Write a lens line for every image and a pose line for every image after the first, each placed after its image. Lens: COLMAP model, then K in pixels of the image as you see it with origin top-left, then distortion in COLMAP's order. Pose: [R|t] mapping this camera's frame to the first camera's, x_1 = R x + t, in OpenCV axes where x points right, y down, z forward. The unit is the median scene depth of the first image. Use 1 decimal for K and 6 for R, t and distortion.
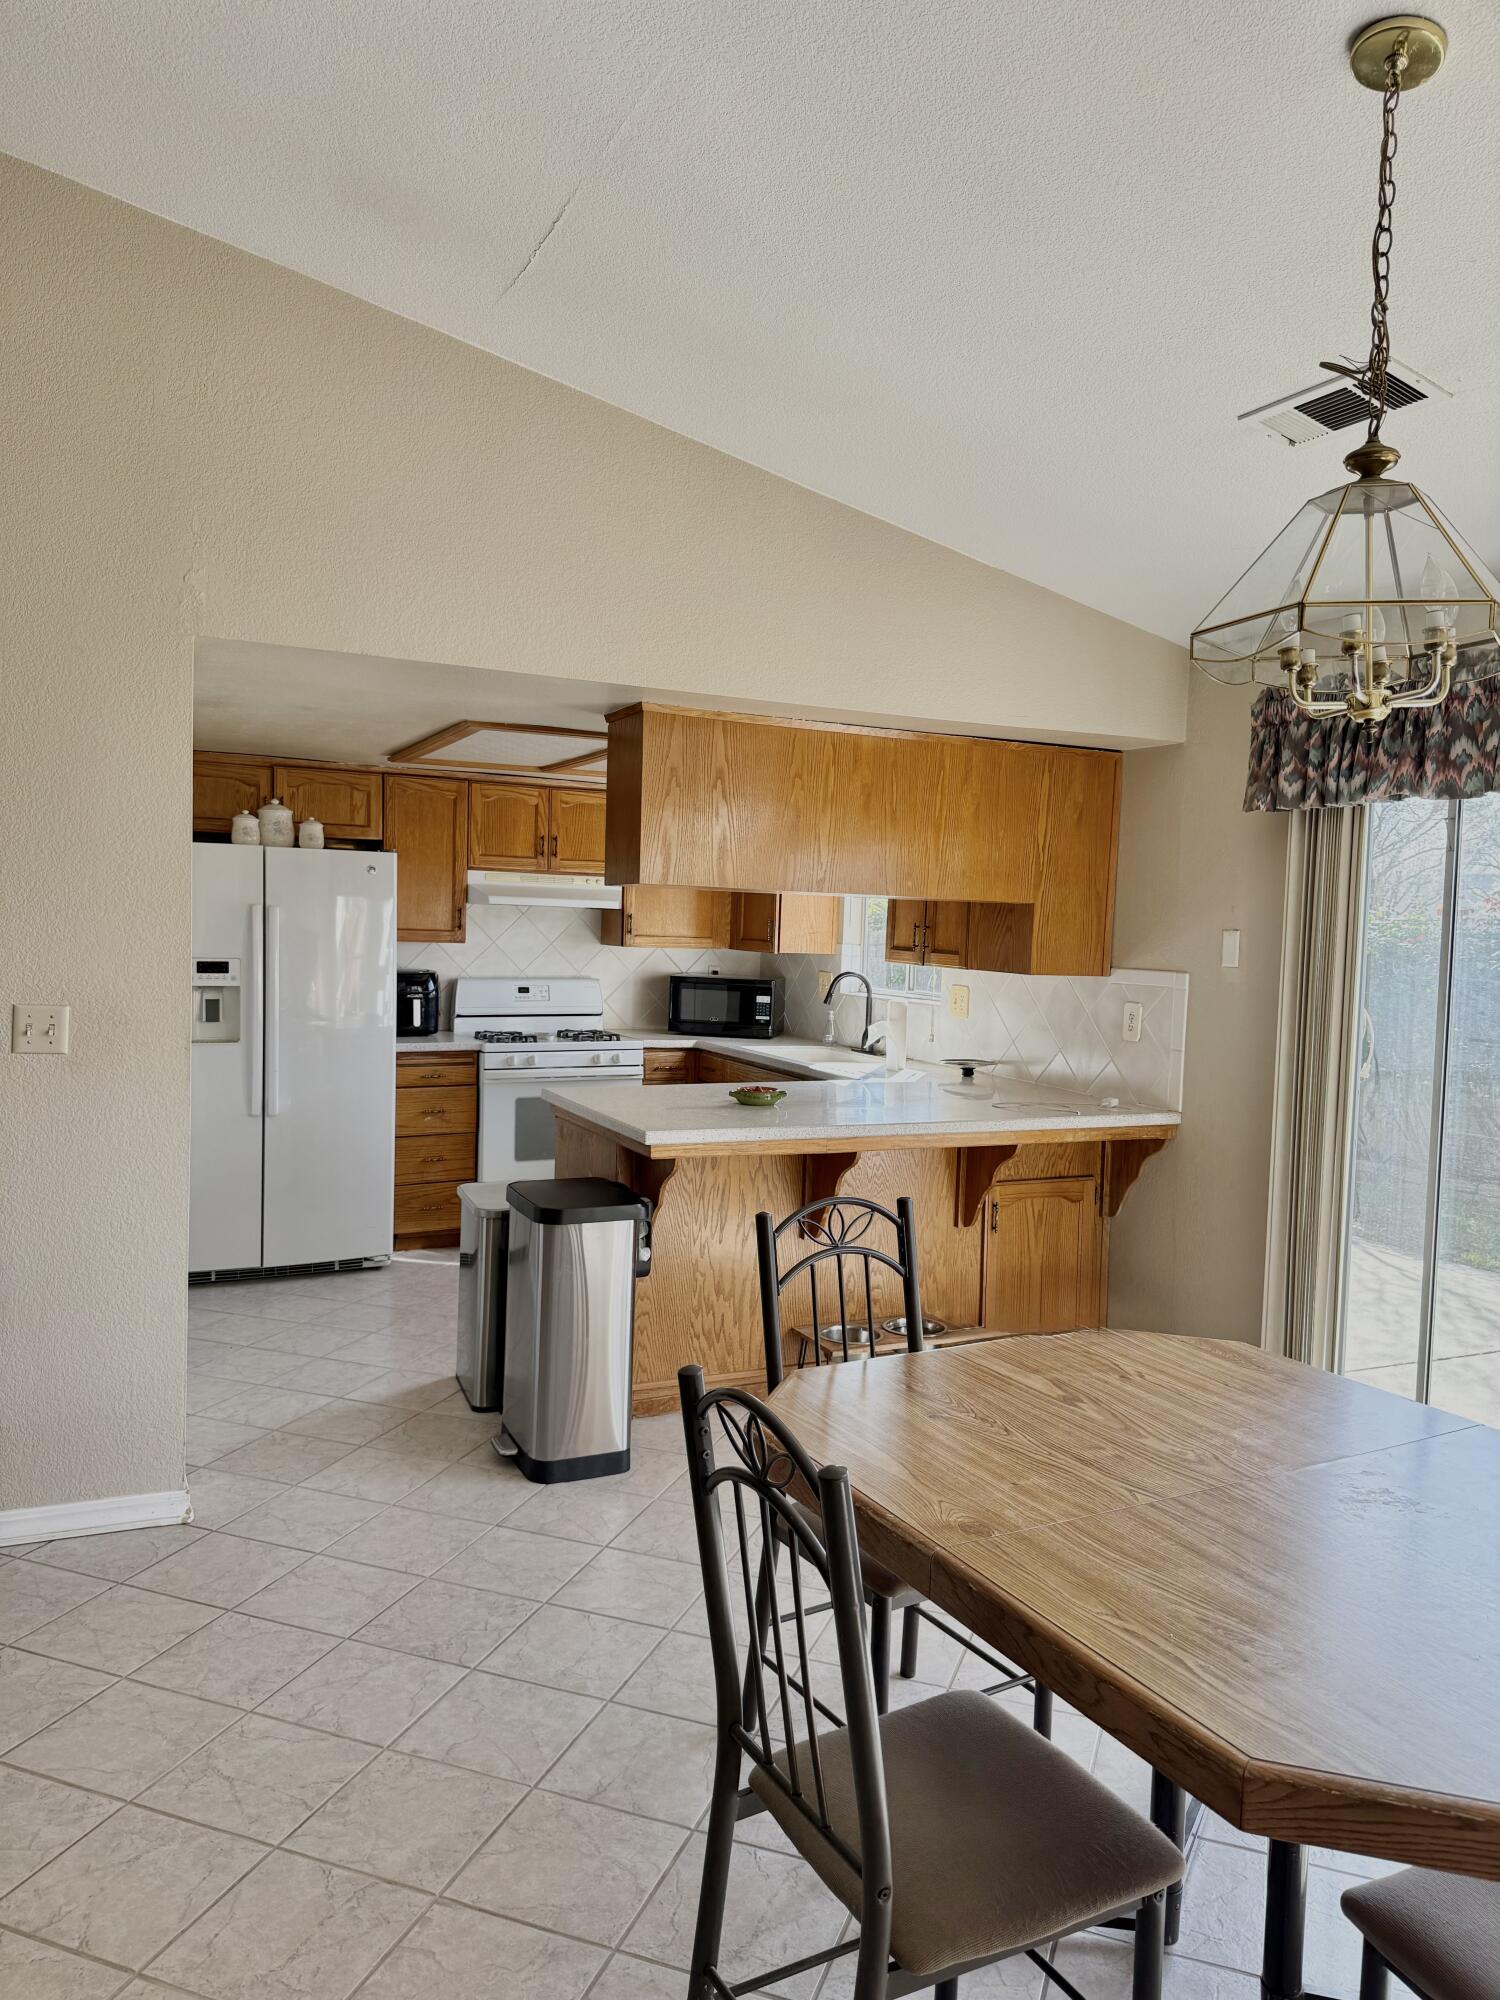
lens RADIAL K [[1413.5, 0, 734.9], [0, 1413.5, 994.5], [0, 0, 1]] dist [0.080140, -0.085599]
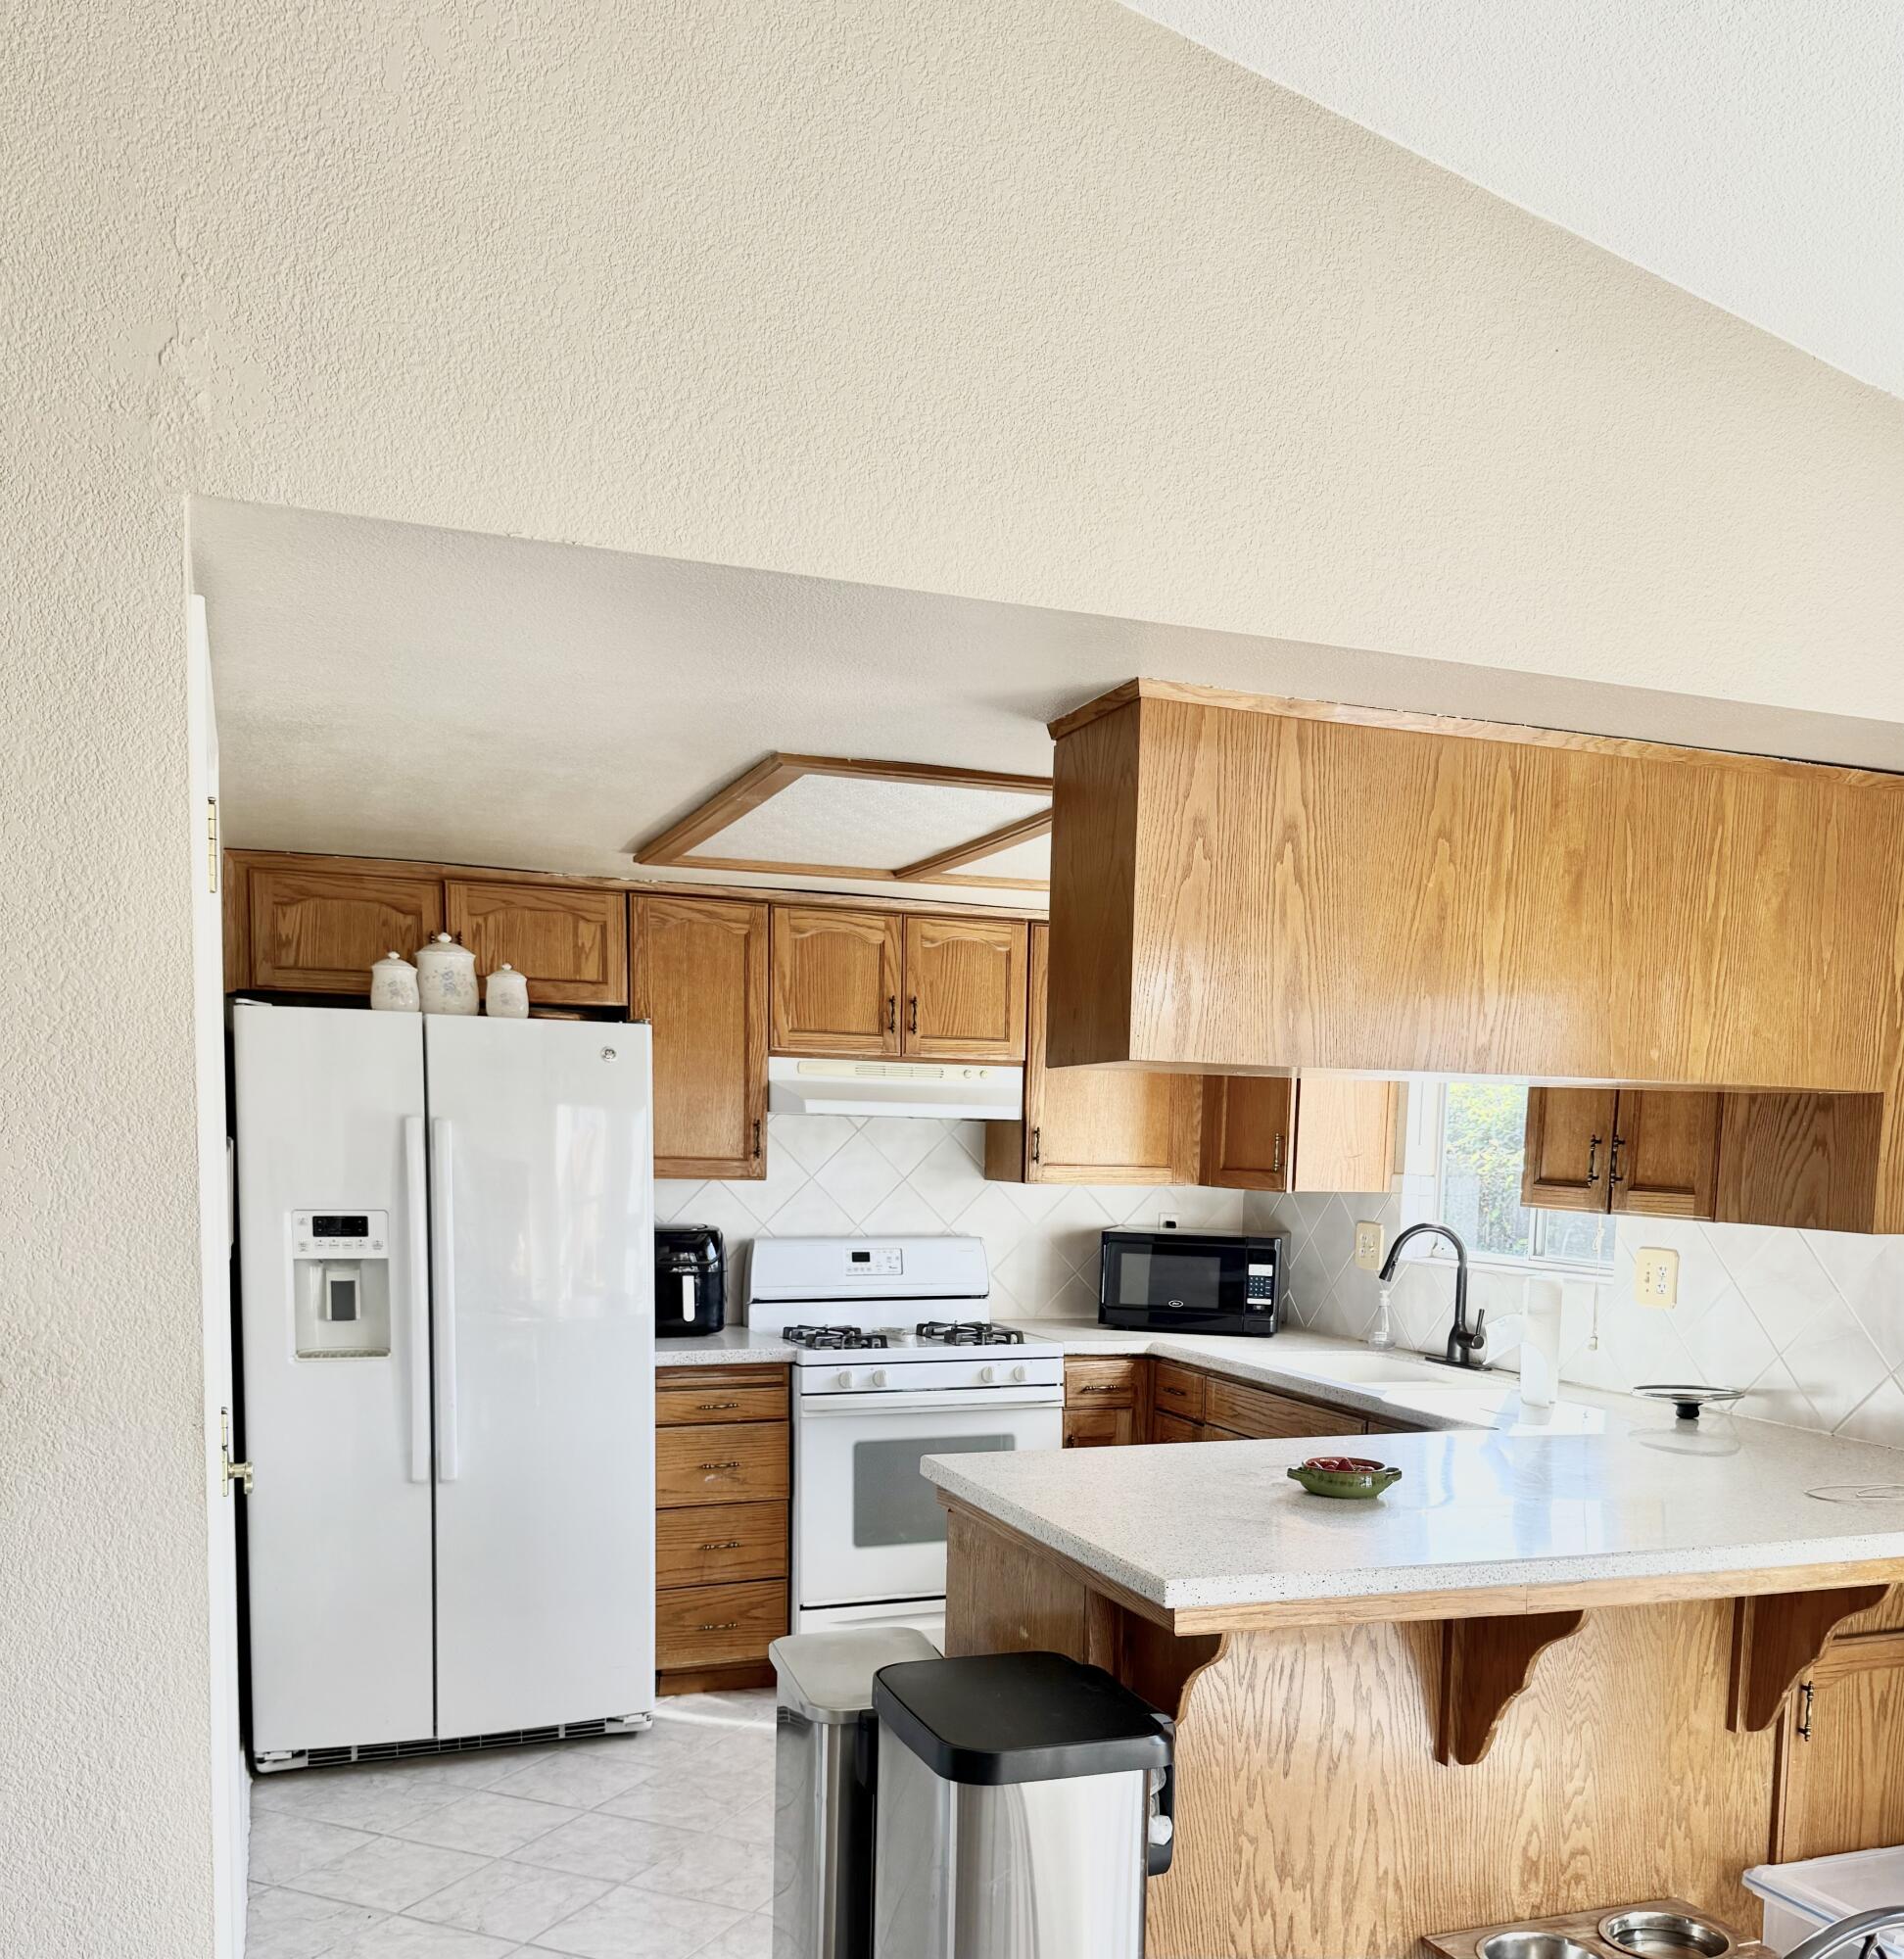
lens RADIAL K [[1873.5, 0, 931.0], [0, 1873.5, 1337.7], [0, 0, 1]] dist [0.048159, 0.000000]
pose [[0.995841, -0.000473, -0.091103, -0.064597], [0.005193, 0.998656, 0.051572, -0.013251], [0.090956, -0.051830, 0.994505, 0.285678]]
